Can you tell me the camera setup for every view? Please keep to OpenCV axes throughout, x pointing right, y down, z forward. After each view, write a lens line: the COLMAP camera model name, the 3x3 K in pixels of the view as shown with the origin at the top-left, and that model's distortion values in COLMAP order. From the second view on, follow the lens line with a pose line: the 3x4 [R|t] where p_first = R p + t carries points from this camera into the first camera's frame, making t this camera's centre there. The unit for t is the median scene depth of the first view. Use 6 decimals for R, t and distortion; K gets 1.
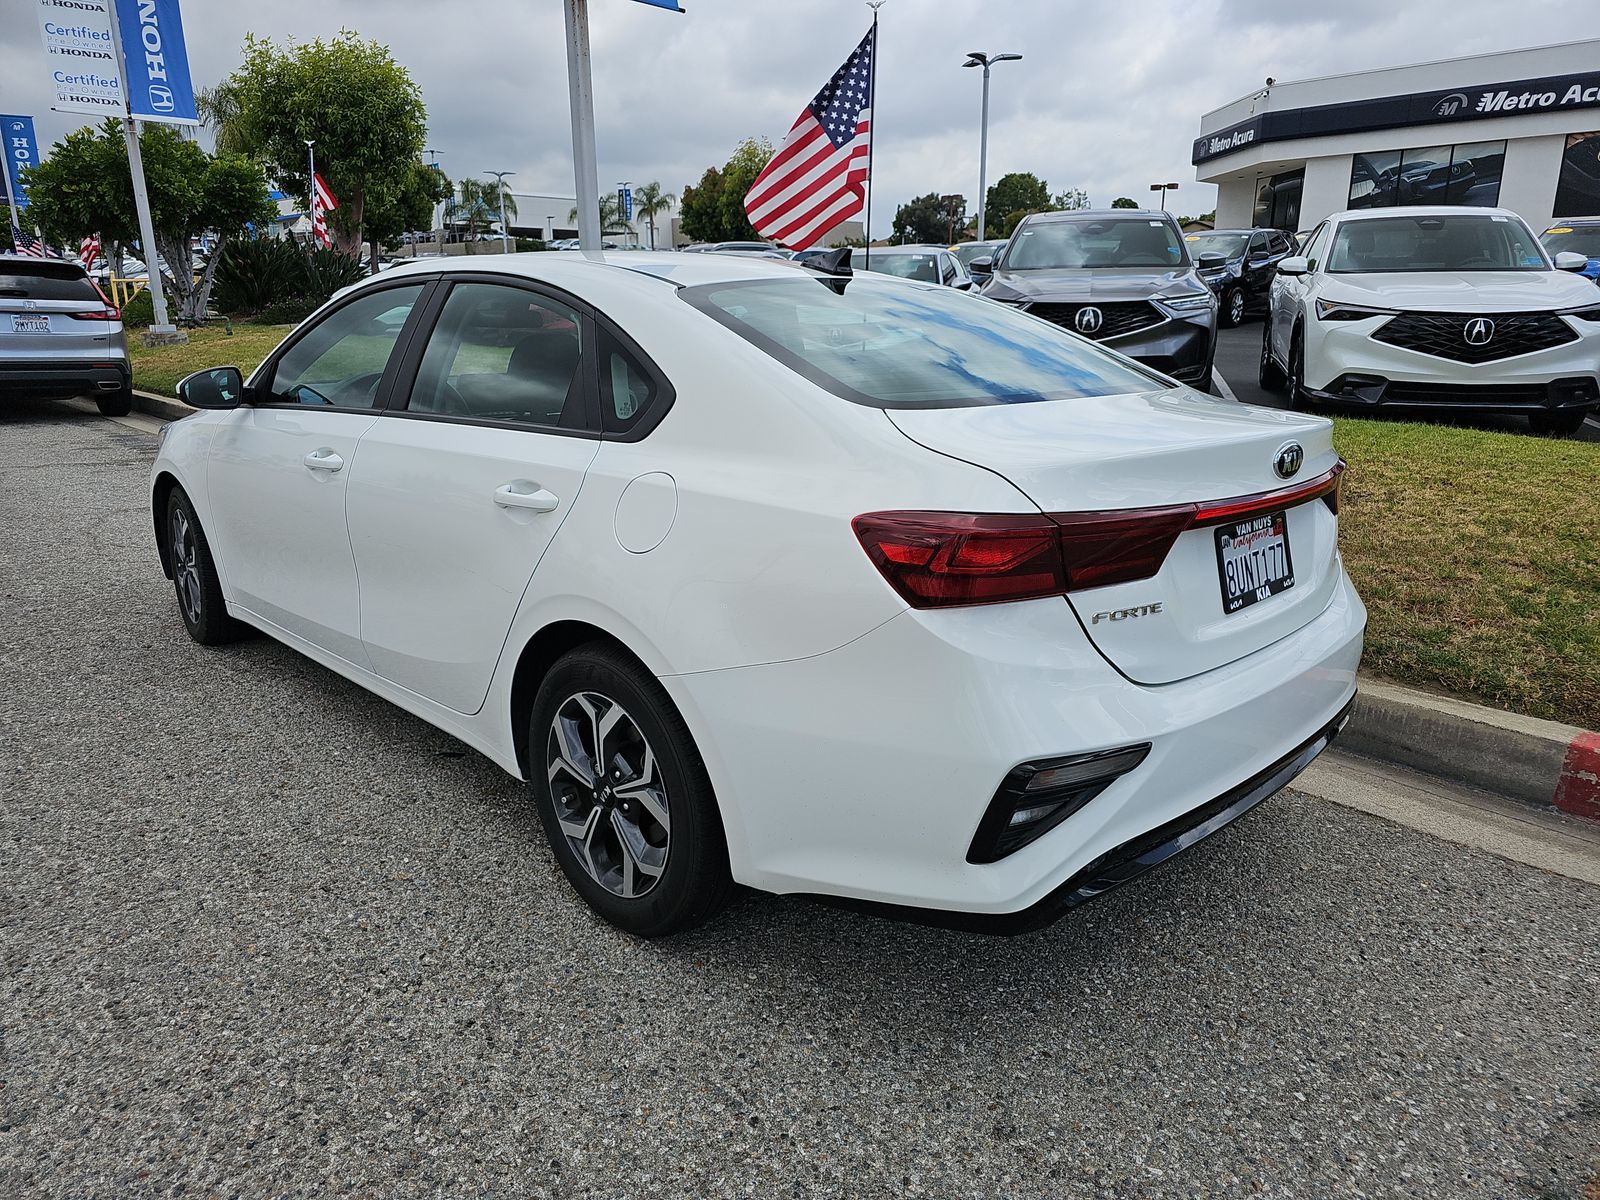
lens RADIAL K [[1039.9, 0, 792.7], [0, 1039.9, 594.7], [0, 0, 1]] dist [0.026004, -0.021191]
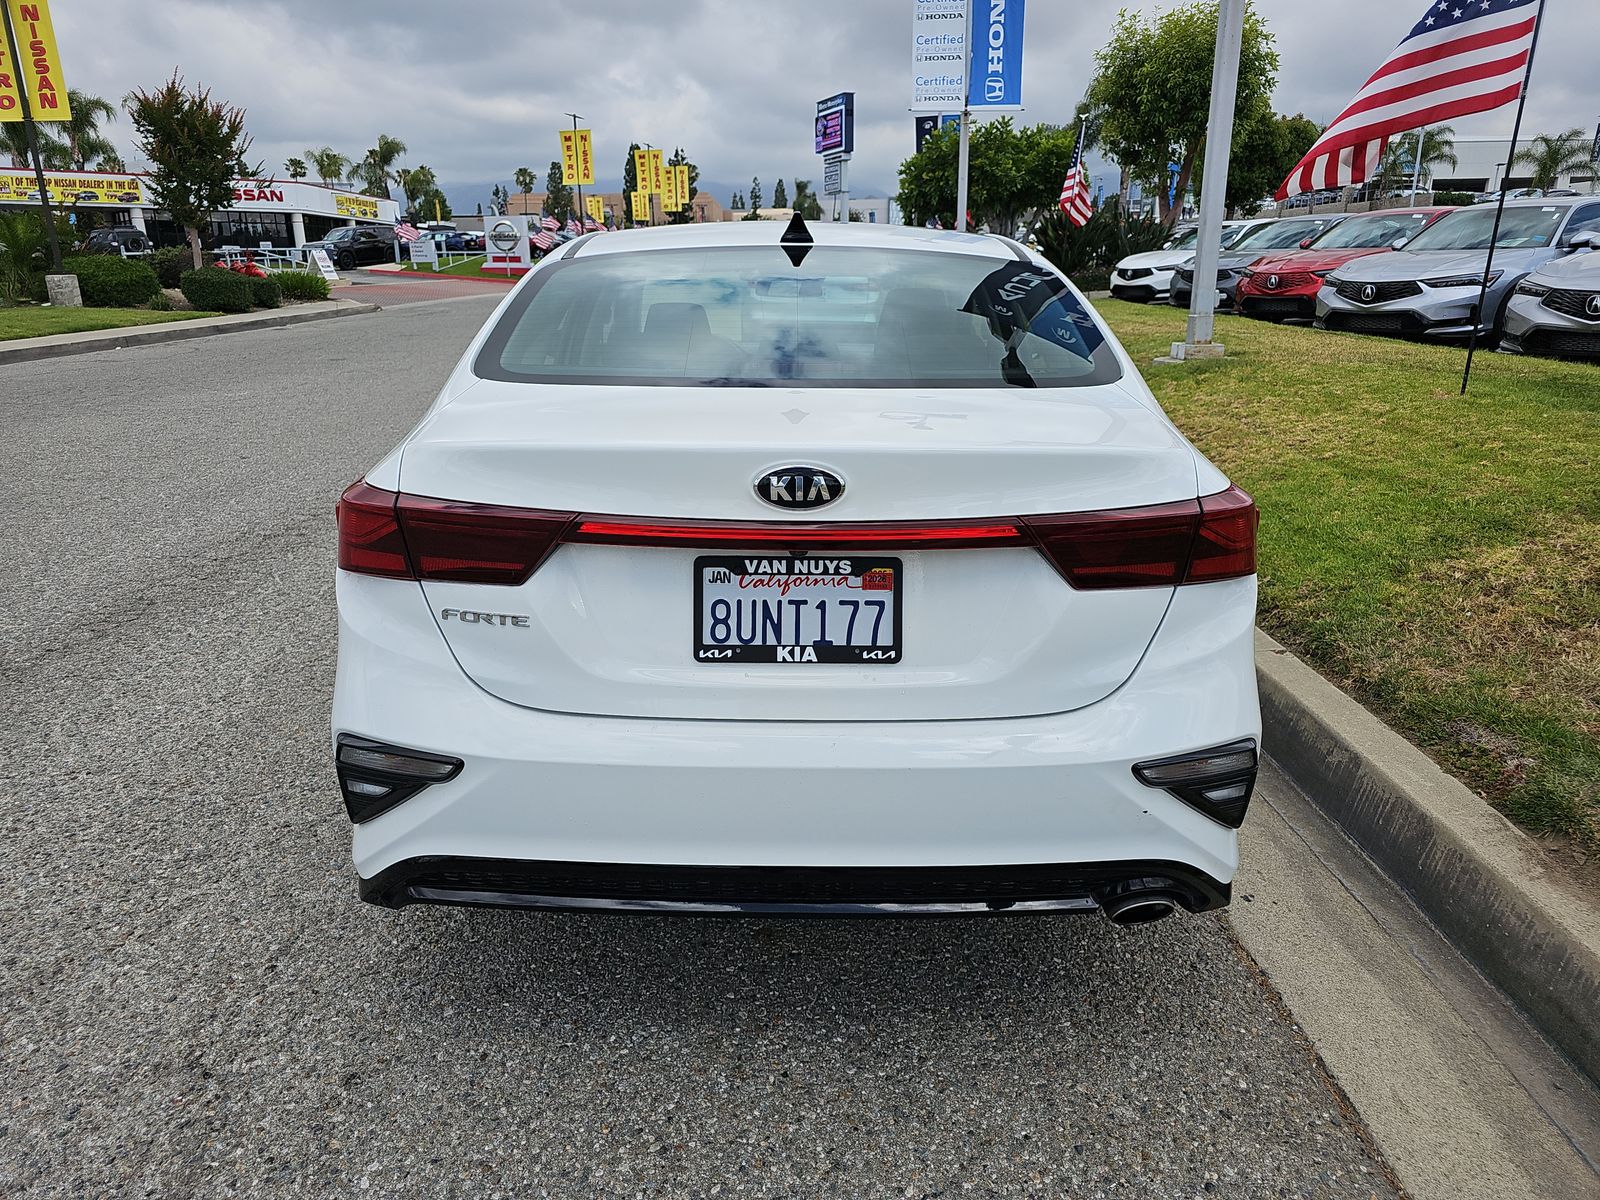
lens RADIAL K [[1046.2, 0, 800.0], [0, 1046.2, 600.0], [0, 0, 1]] dist [0.015541, -0.002142]
pose [[0.714915, 0.203185, -0.669038, 0.120964], [-0.181207, 0.977996, 0.103382, -0.015242], [0.675322, 0.047325, 0.736003, 0.054747]]
